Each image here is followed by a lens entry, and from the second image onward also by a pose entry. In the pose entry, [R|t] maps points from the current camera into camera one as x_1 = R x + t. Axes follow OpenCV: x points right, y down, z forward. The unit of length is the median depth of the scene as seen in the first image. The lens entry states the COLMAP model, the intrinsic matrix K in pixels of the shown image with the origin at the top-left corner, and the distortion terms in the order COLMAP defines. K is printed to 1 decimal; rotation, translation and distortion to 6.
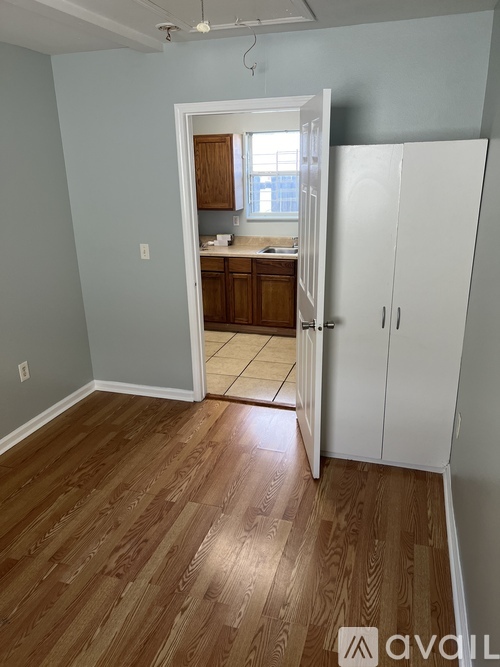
lens RADIAL K [[500.5, 0, 251.5], [0, 500.5, 334.3], [0, 0, 1]] dist [0.012732, 0.004746]
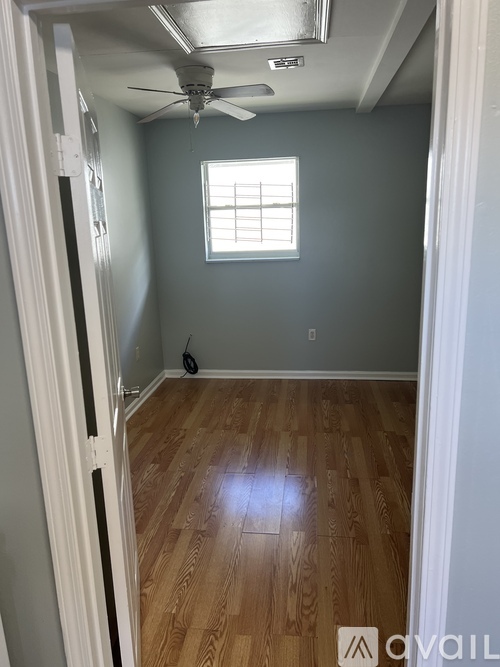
lens RADIAL K [[500.5, 0, 248.9], [0, 500.5, 332.8], [0, 0, 1]] dist [0.012732, 0.004746]
pose [[-0.984336, 0.079814, -0.157200, 0.051858], [-0.014270, 0.852661, 0.522269, -0.496624], [0.175723, 0.516332, -0.838166, 1.619528]]
